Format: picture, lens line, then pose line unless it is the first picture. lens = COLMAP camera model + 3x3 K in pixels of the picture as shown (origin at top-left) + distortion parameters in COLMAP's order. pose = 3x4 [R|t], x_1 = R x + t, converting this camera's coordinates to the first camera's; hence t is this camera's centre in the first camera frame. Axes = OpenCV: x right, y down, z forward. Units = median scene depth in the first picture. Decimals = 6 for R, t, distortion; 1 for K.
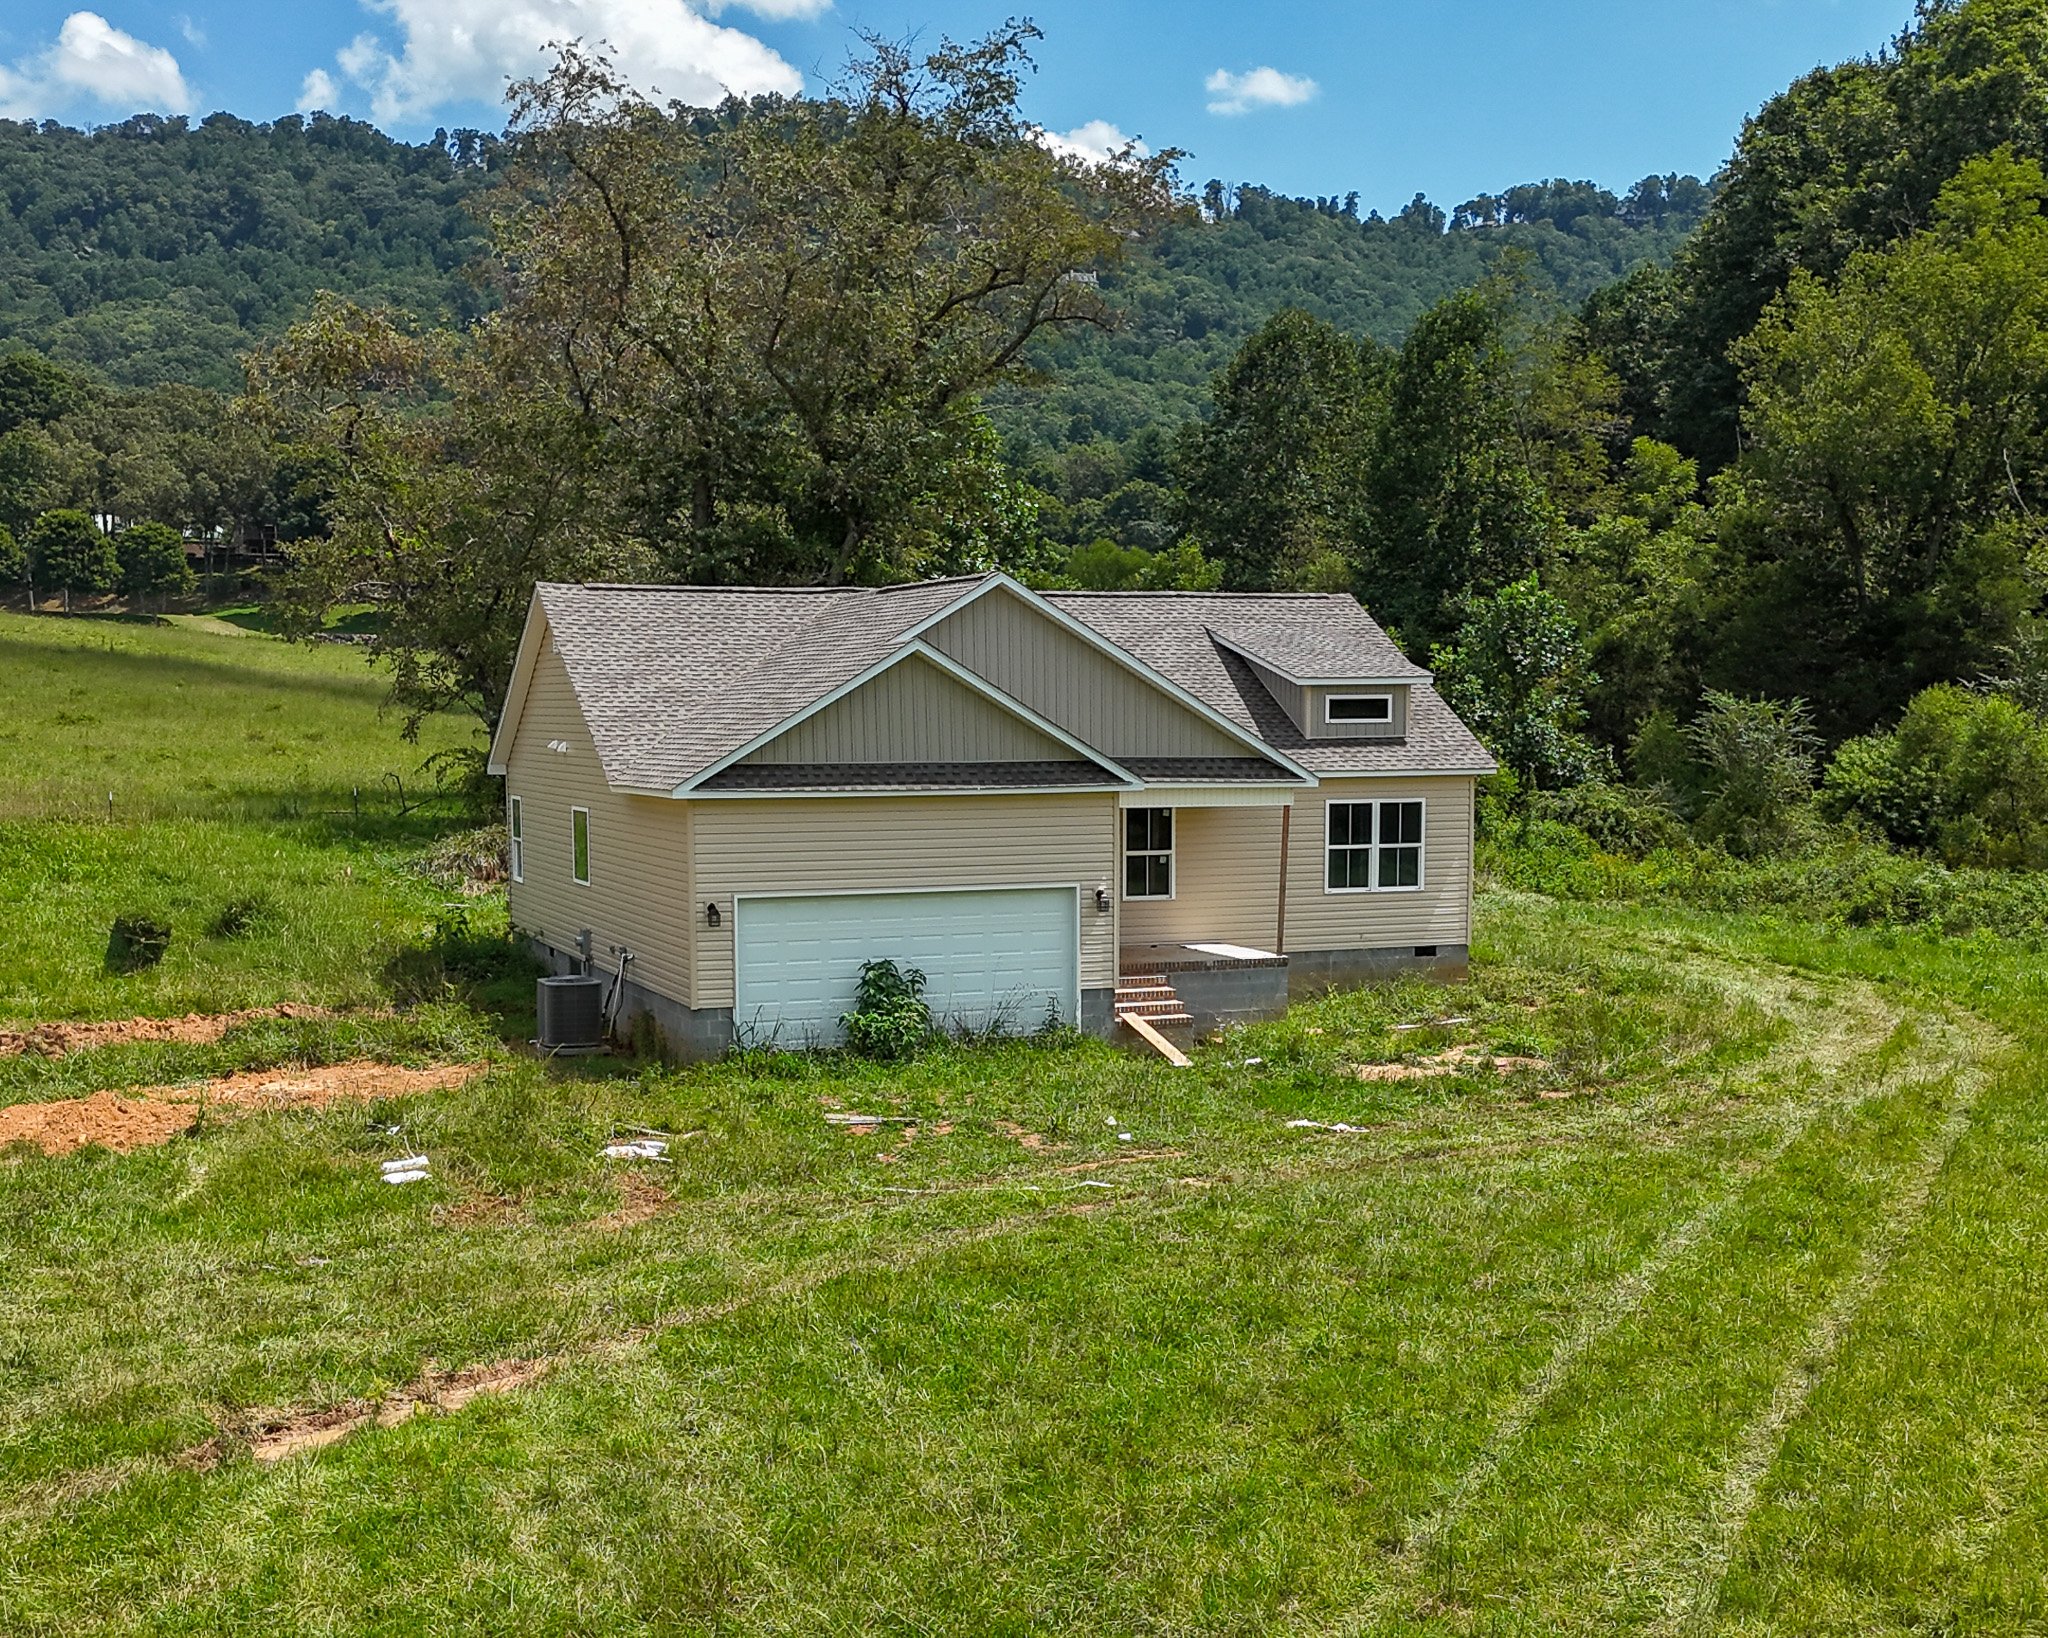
lens RADIAL K [[2279.1, 0, 1196.6], [0, 2279.1, 859.2], [0, 0, 1]] dist [0.023735, 0.000000]
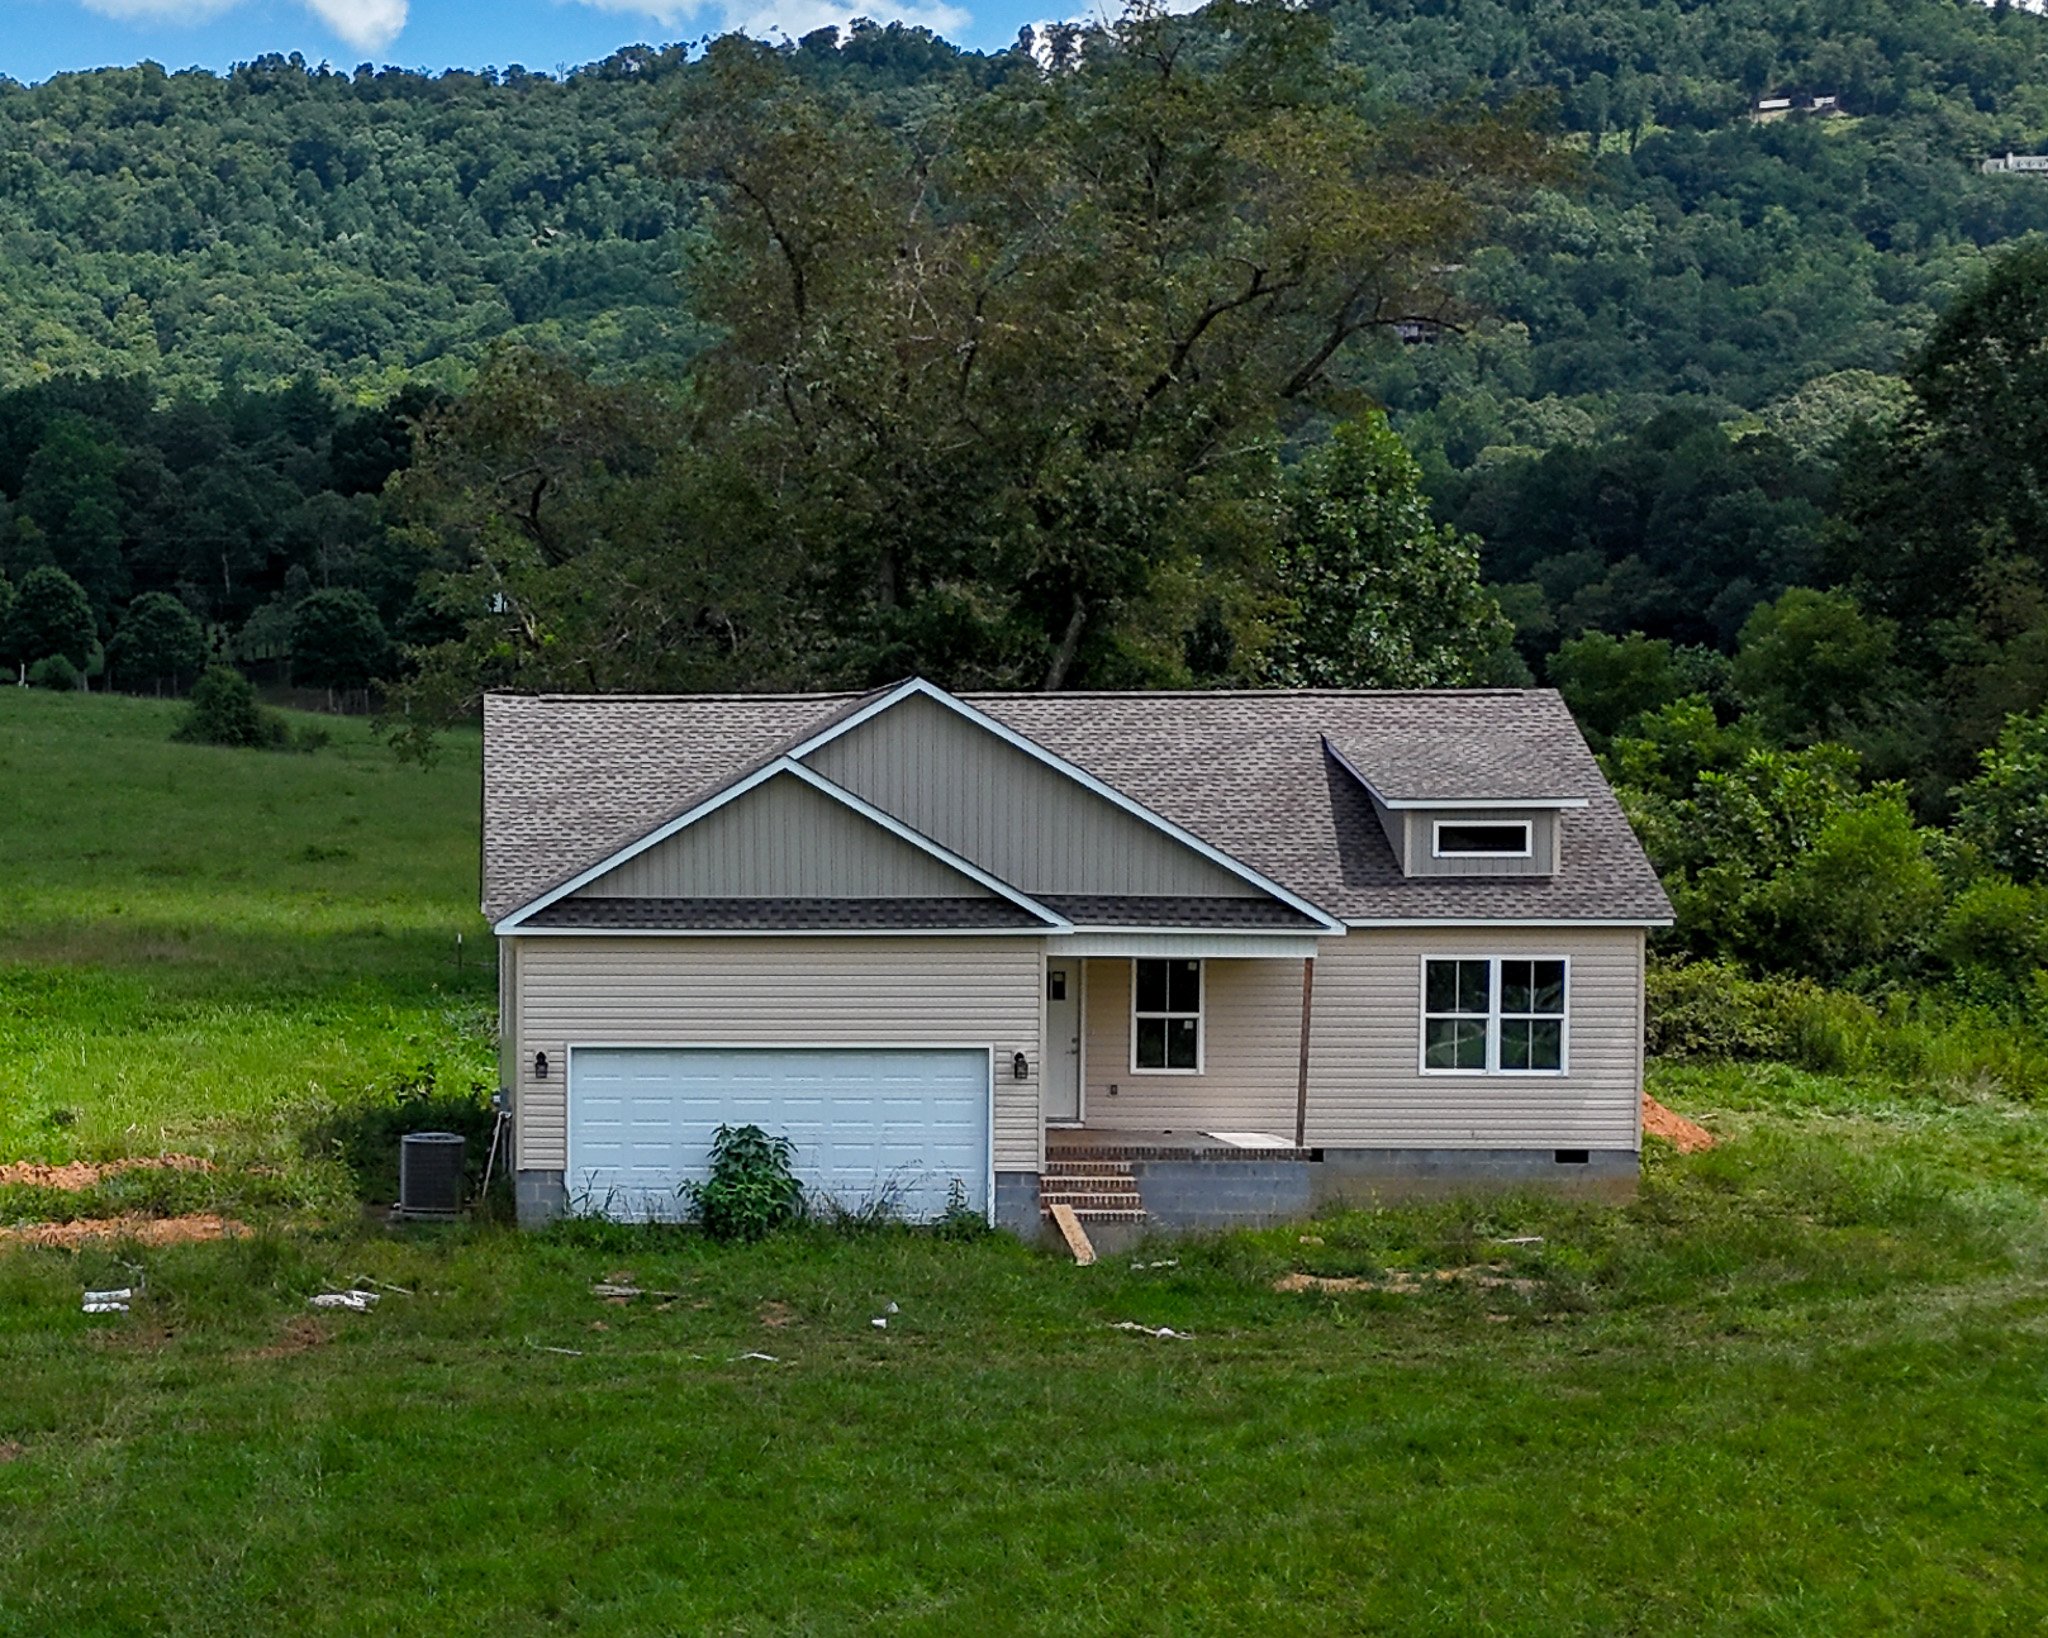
lens RADIAL K [[3689.6, 0, 1015.3], [0, 3689.6, 829.7], [0, 0, 1]] dist [0.022809, 0.000000]
pose [[0.934811, 0.001625, -0.355143, 0.290596], [-0.027141, 0.997392, -0.066878, 0.014851], [0.354108, 0.072157, 0.932417, -0.177254]]
